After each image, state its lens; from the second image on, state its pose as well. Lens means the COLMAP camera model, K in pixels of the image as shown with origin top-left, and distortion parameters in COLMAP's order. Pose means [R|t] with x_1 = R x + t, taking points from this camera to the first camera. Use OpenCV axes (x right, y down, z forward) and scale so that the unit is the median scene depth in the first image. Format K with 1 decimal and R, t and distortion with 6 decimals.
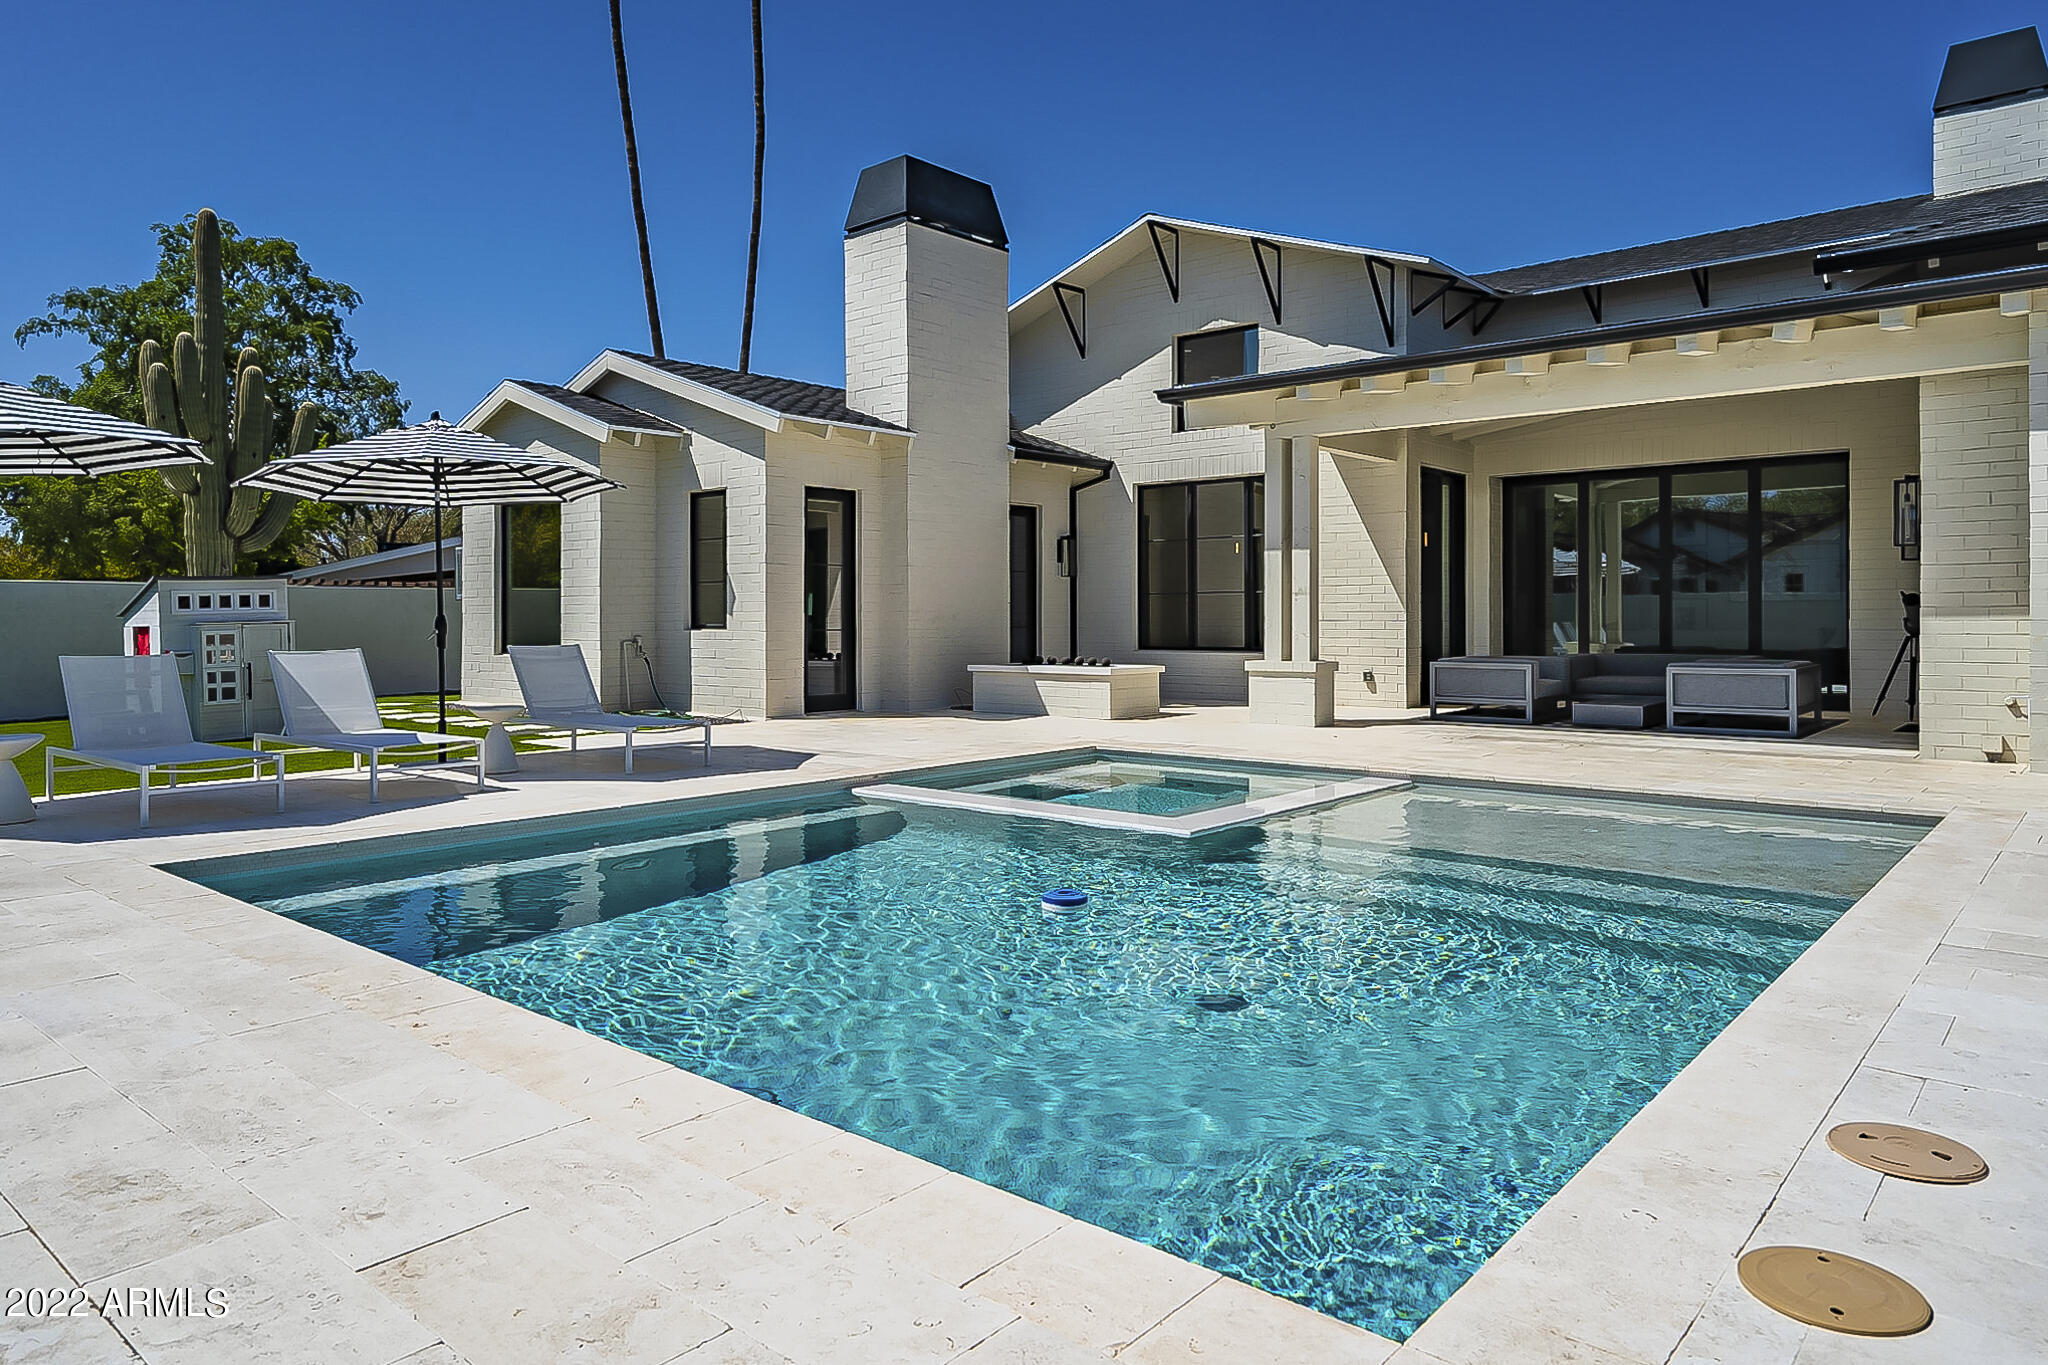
lens RADIAL K [[1276.2, 0, 1029.6], [0, 1276.2, 676.6], [0, 0, 1]] dist [0.004104, 0.000319]
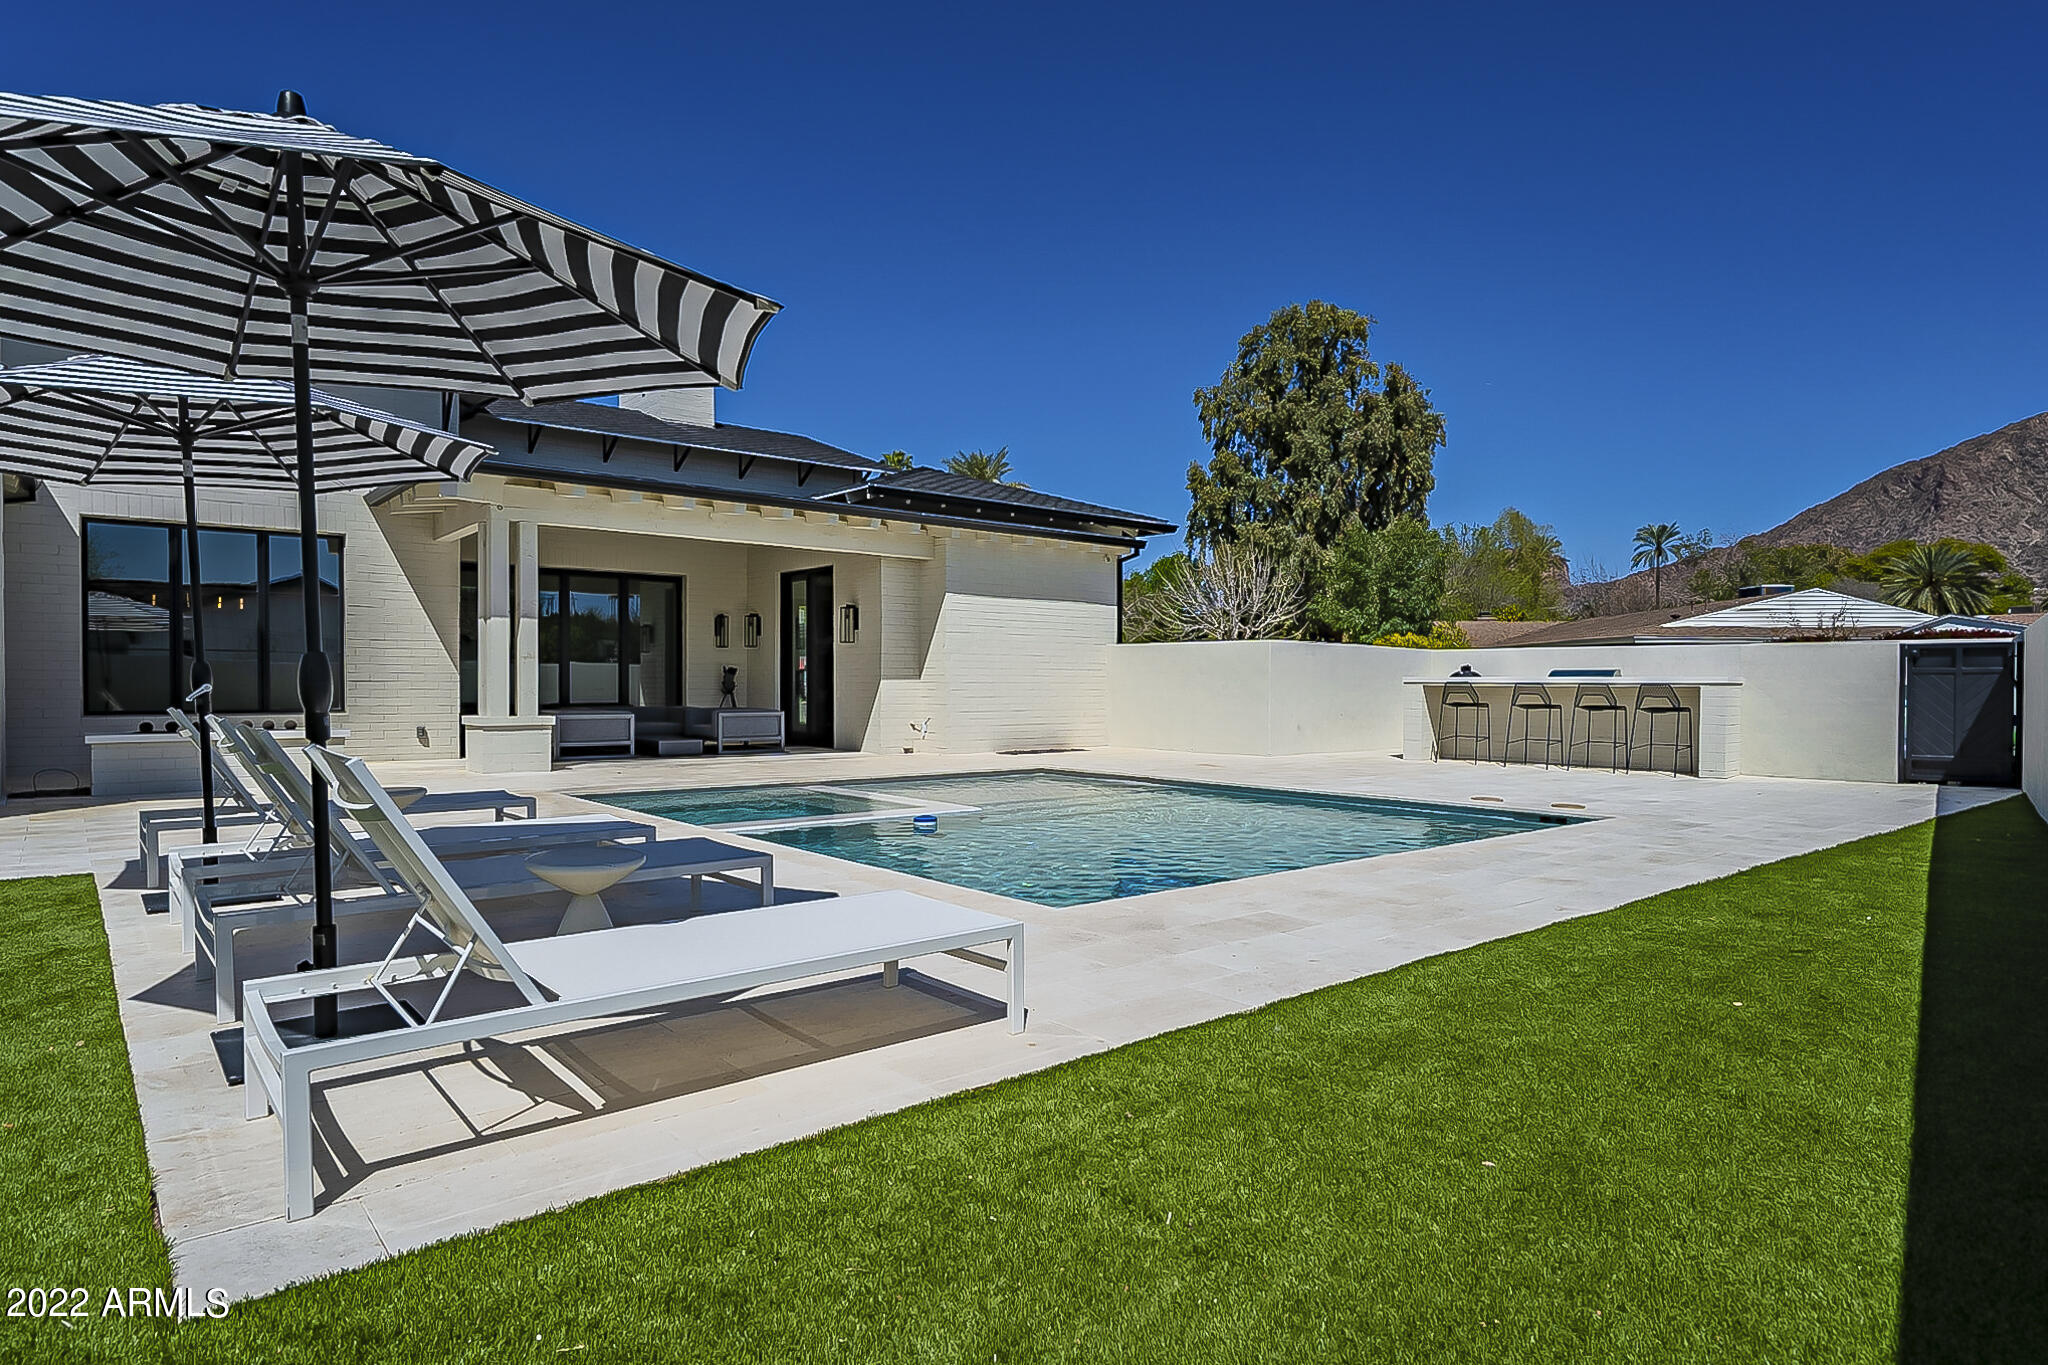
lens RADIAL K [[1155.8, 0, 1013.8], [0, 1155.8, 677.1], [0, 0, 1]] dist [0.018646, 0.000236]
pose [[0.169093, 0.011370, 0.985535, -0.767152], [0.042753, 0.998908, -0.018860, -0.008212], [-0.984672, 0.045324, 0.168422, 0.396655]]
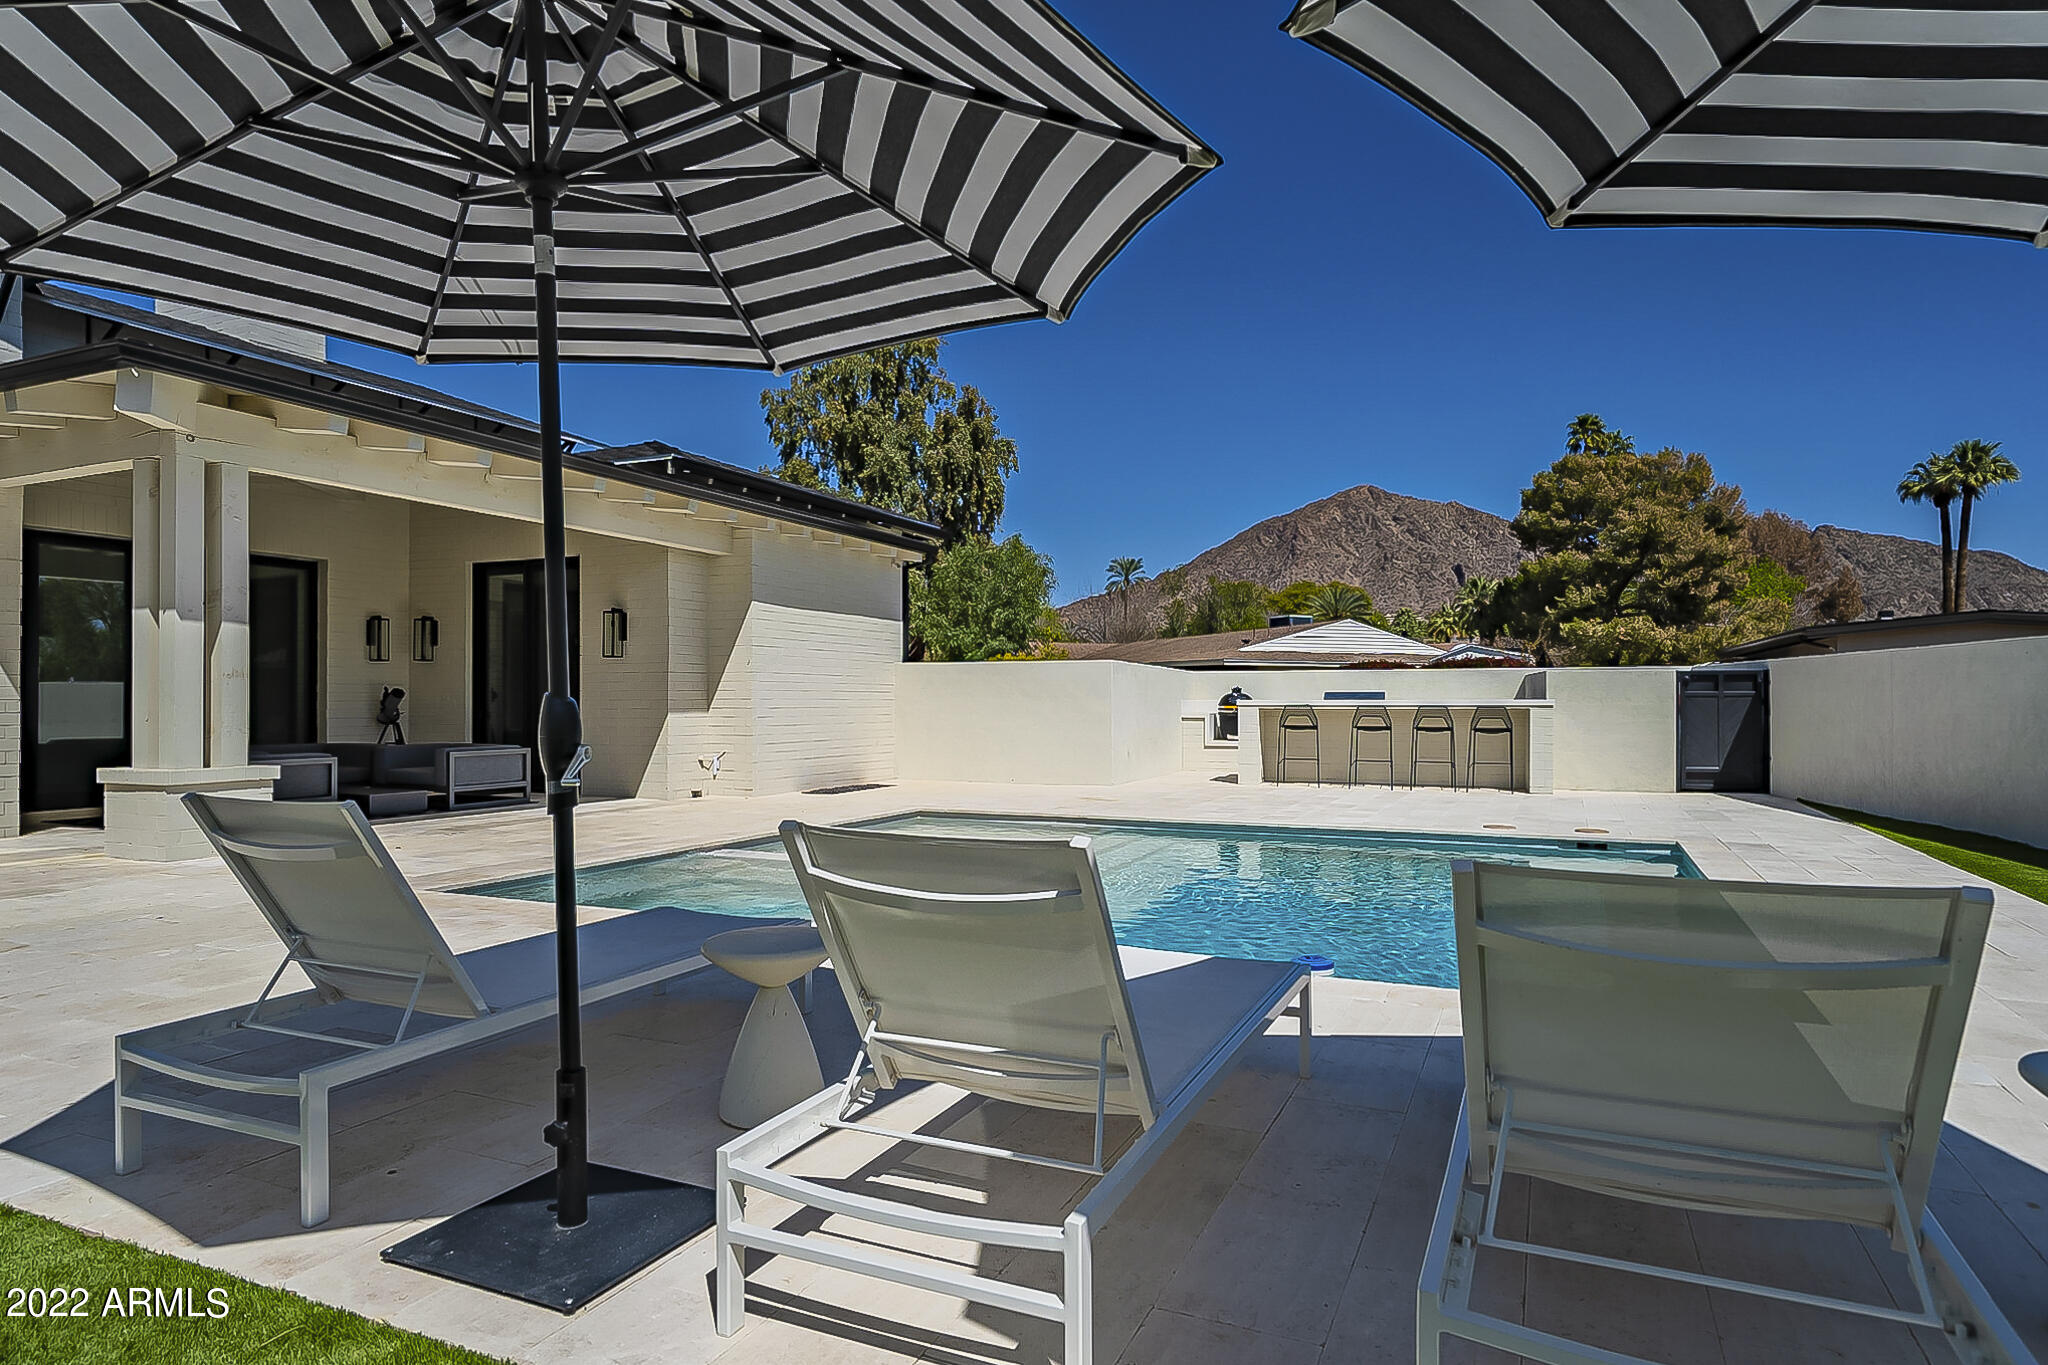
lens RADIAL K [[1176.9, 0, 1009.4], [0, 1176.9, 691.9], [0, 0, 1]] dist [0.003946, 0.002719]
pose [[-0.263070, 0.013494, 0.964682, -0.583971], [0.048381, 0.998829, -0.000778, -0.033736], [-0.963563, 0.046468, -0.263414, 0.764041]]
